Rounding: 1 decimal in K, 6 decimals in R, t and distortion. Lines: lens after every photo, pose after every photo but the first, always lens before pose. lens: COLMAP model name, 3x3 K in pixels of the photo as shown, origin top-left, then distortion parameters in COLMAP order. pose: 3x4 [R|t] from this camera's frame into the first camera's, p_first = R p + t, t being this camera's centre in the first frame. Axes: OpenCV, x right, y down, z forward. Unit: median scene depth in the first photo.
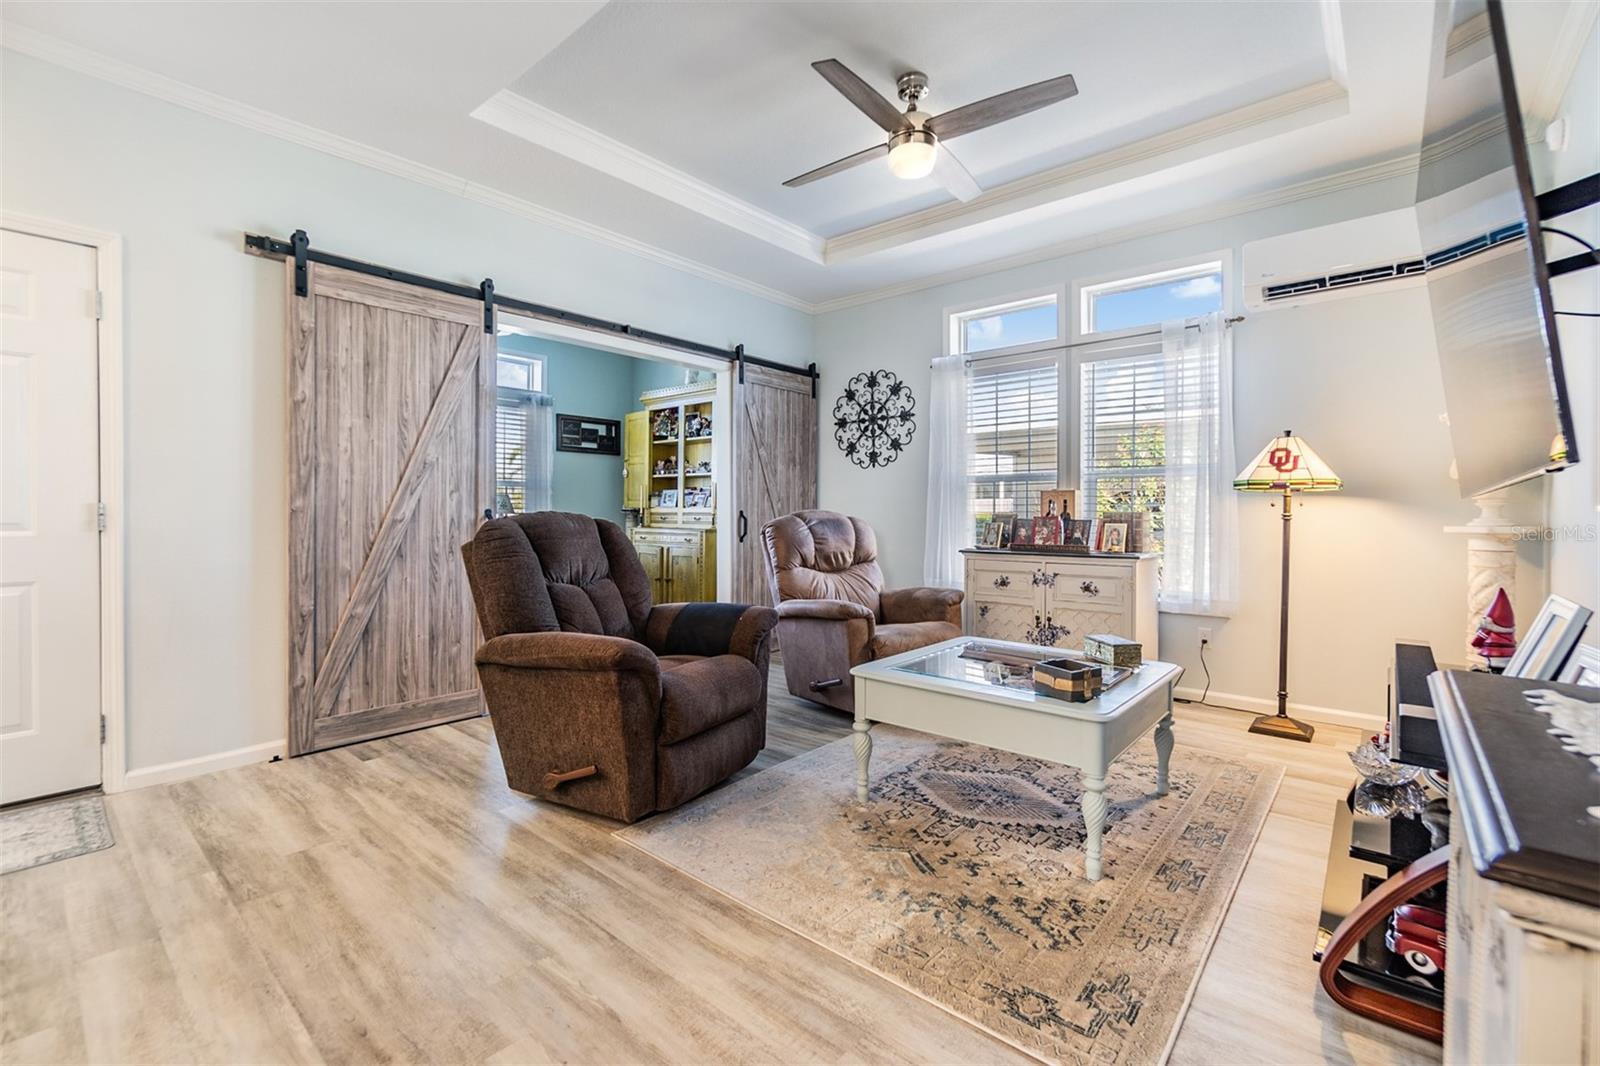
lens RADIAL K [[696.3, 0, 798.9], [0, 696.3, 516.4], [0, 0, 1]] dist [-0.002625, -0.000442]
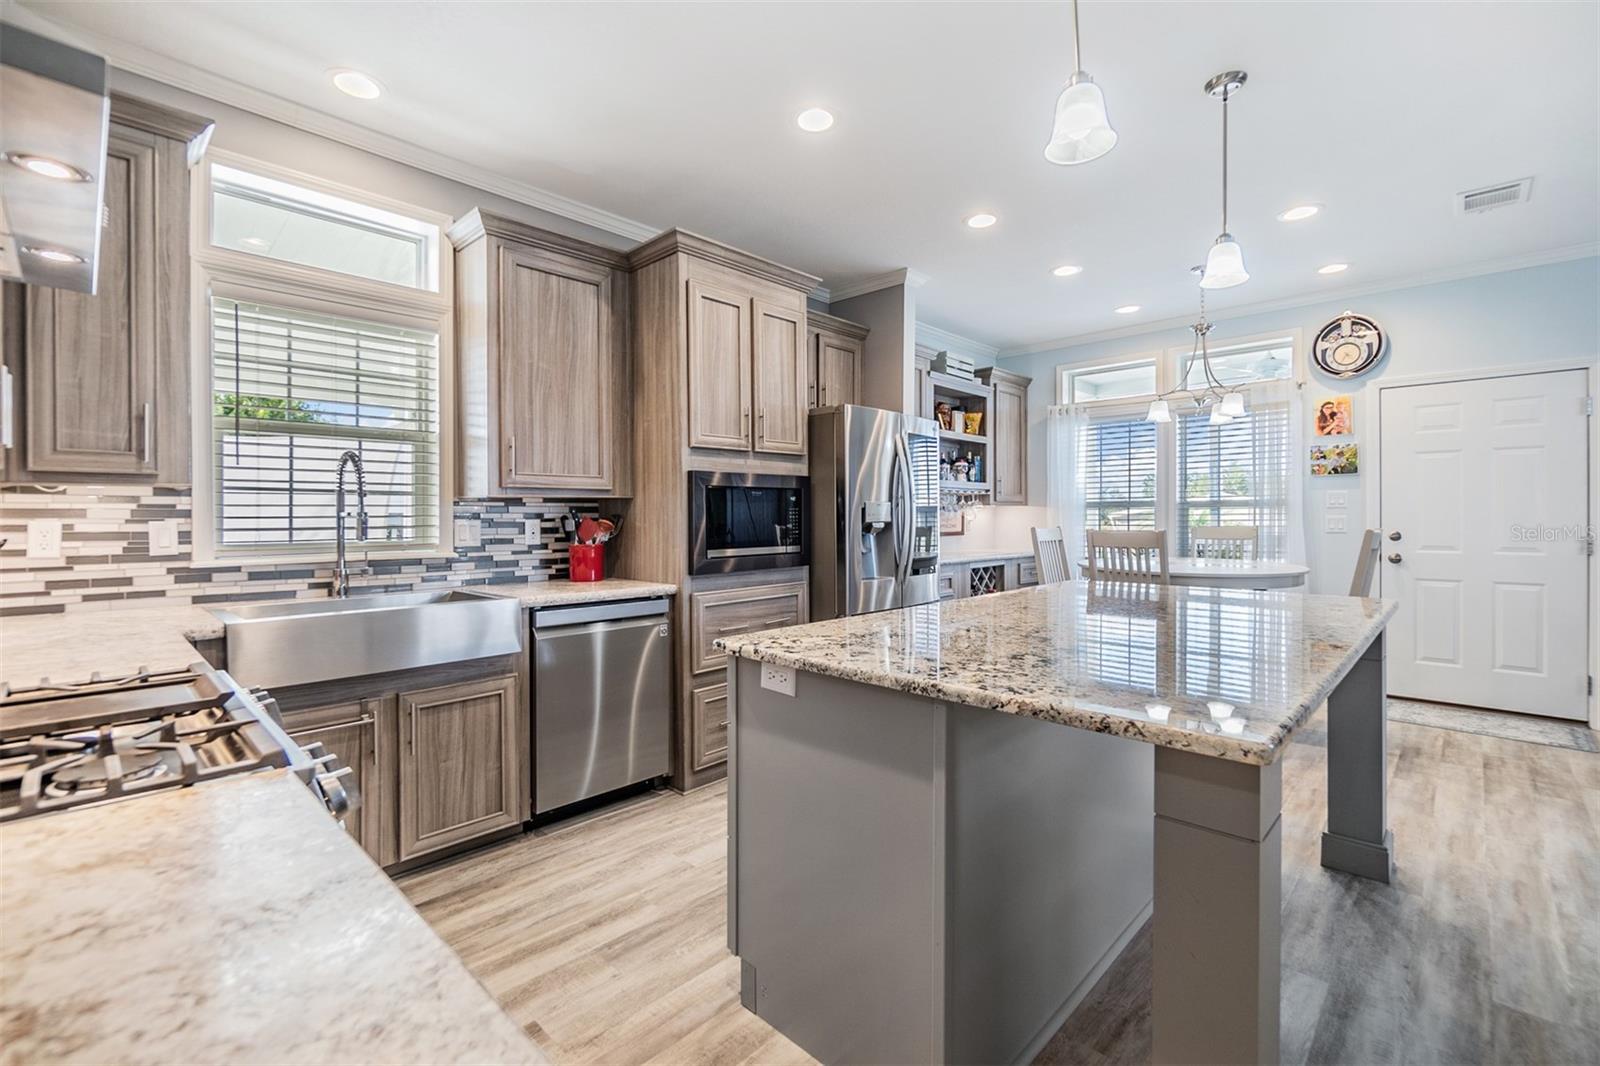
lens RADIAL K [[696.3, 0, 795.0], [0, 696.3, 516.8], [0, 0, 1]] dist [-0.002625, -0.000442]
pose [[-0.057320, 0.001862, -0.998354, 0.305865], [-0.003712, 0.999991, 0.002078, -0.029801], [0.998349, 0.003825, -0.057313, -0.326302]]
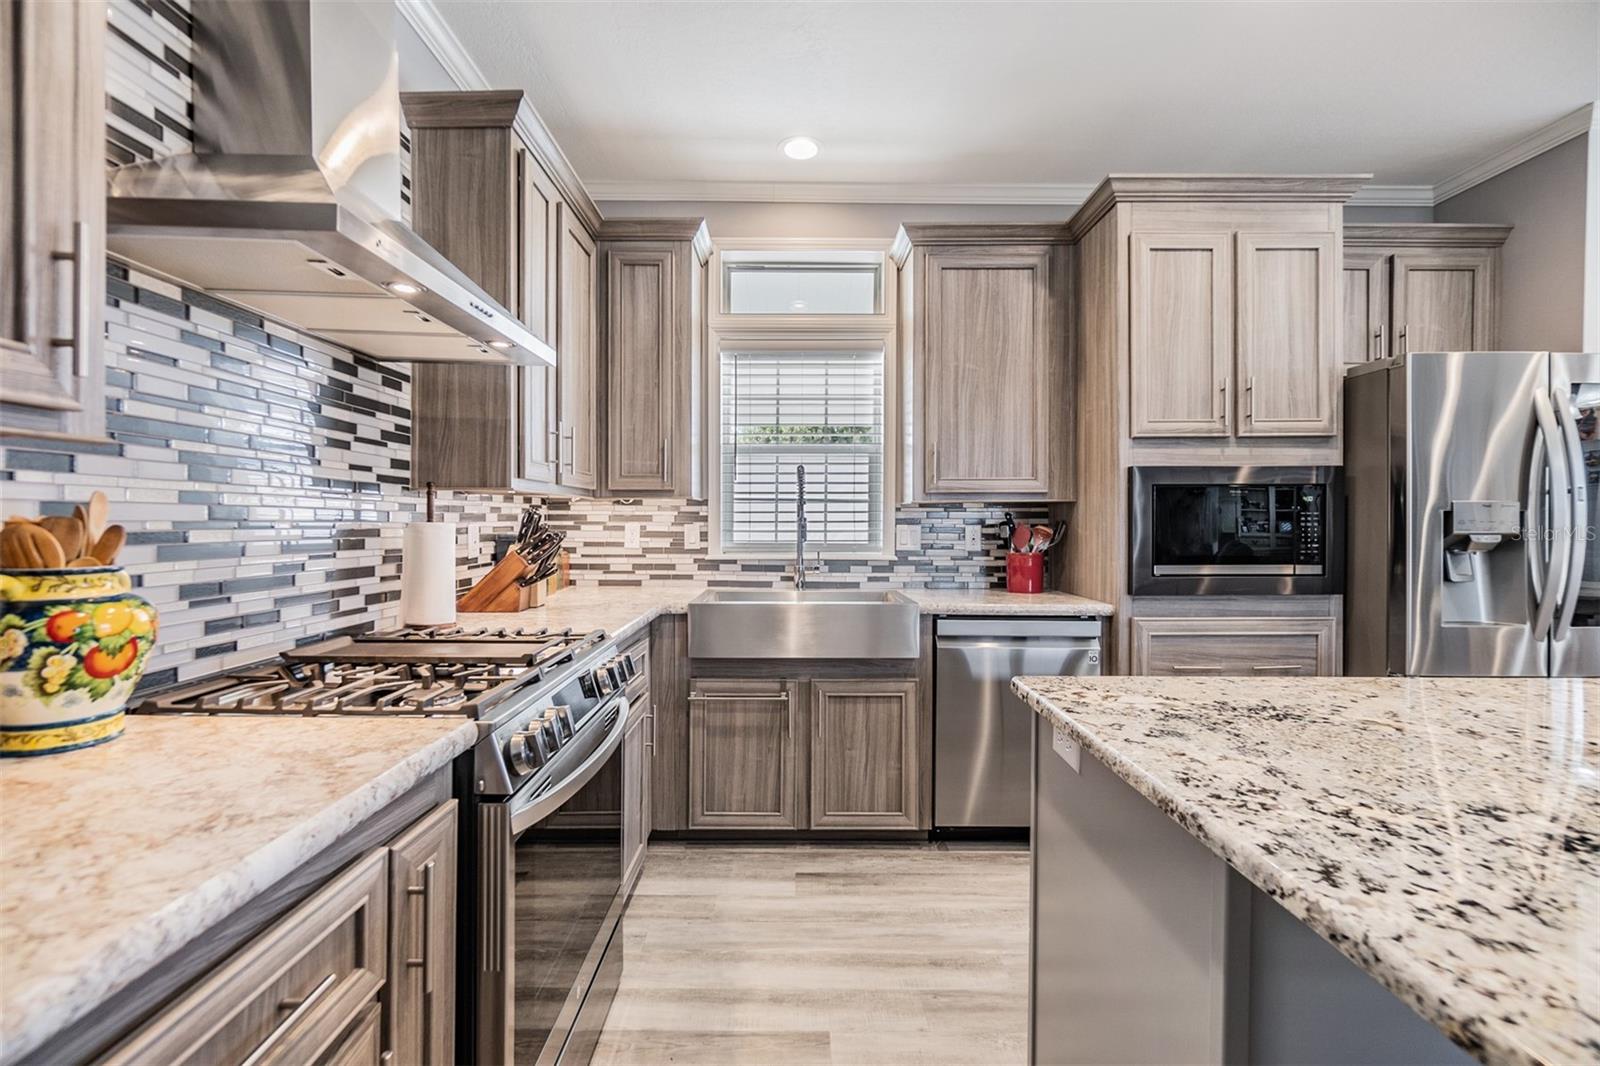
lens RADIAL K [[696.3, 0, 799.7], [0, 696.3, 525.3], [0, 0, 1]] dist [-0.002625, -0.000442]
pose [[-0.755714, 0.002262, -0.654898, 0.210562], [-0.006448, 0.999920, 0.010894, -0.030792], [0.654870, 0.012455, -0.755639, -0.234883]]
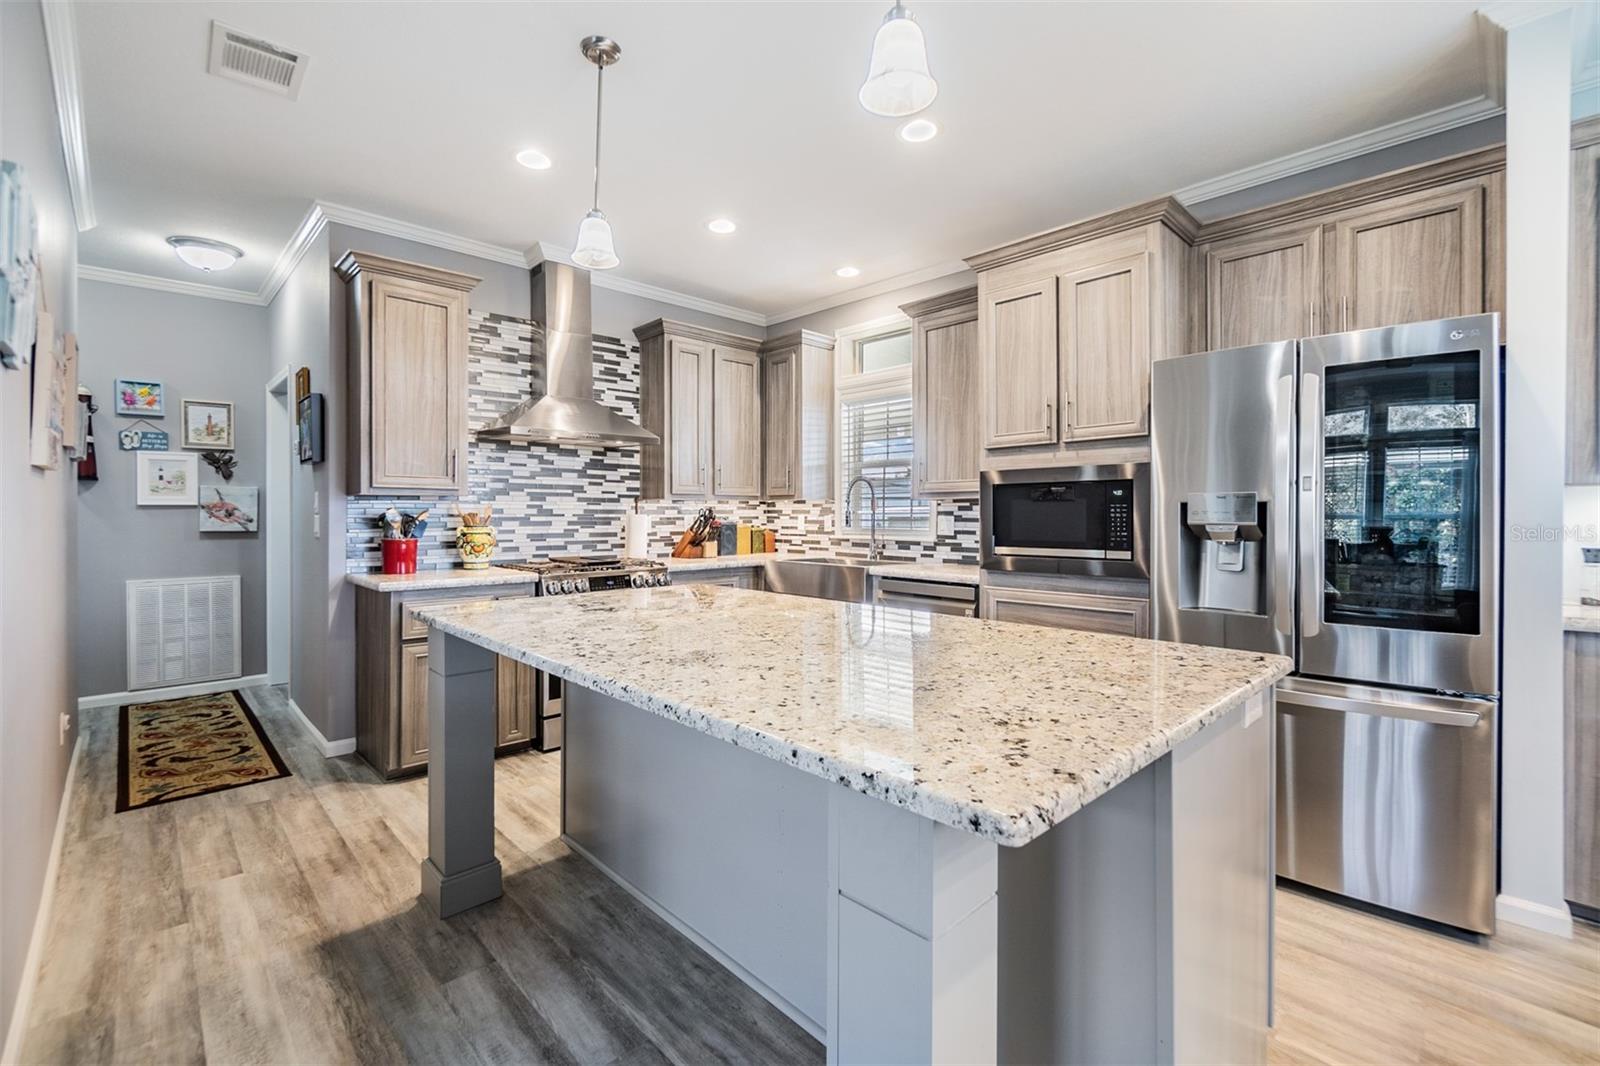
lens RADIAL K [[696.3, 0, 798.9], [0, 696.3, 515.4], [0, 0, 1]] dist [-0.002625, -0.000442]
pose [[-0.995719, 0.000344, 0.092436, -0.167427], [0.001166, 0.999960, 0.008842, -0.033258], [-0.092429, 0.008912, -0.995679, 0.198272]]
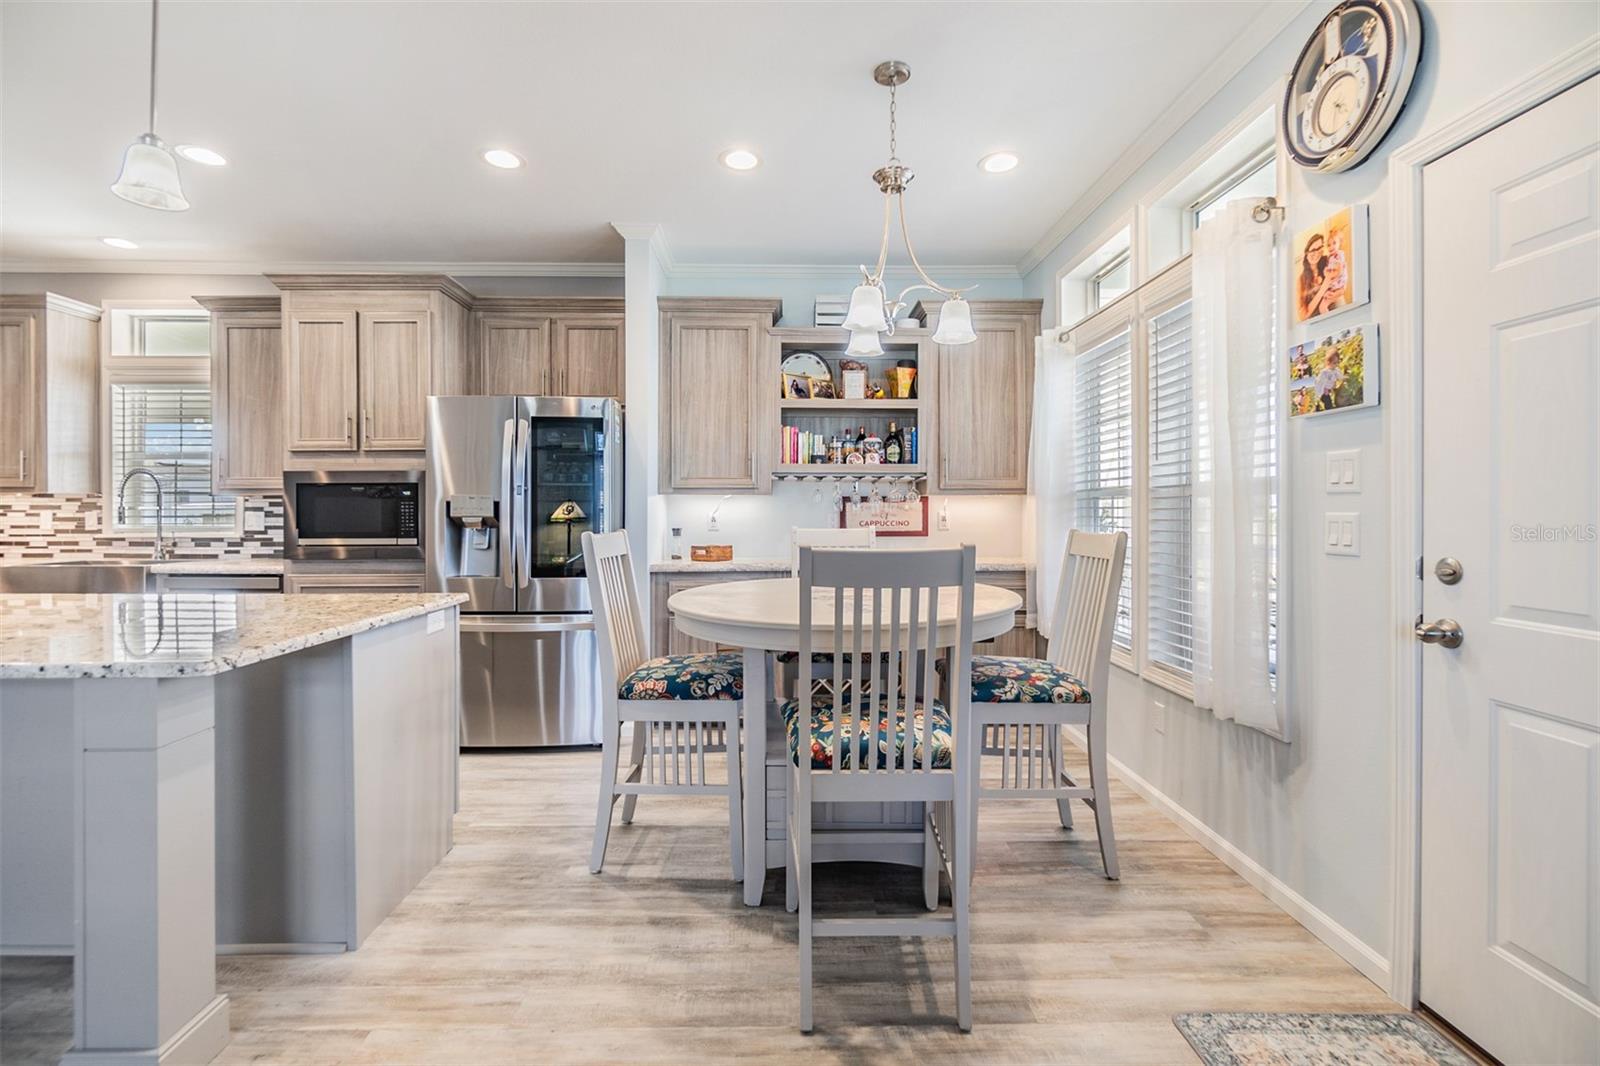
lens RADIAL K [[696.3, 0, 794.7], [0, 696.3, 512.1], [0, 0, 1]] dist [-0.002625, -0.000442]
pose [[-0.742004, 0.003815, -0.670384, -0.185973], [-0.003281, 0.999951, 0.009322, -0.034532], [0.670387, 0.009116, -0.741956, 0.413487]]
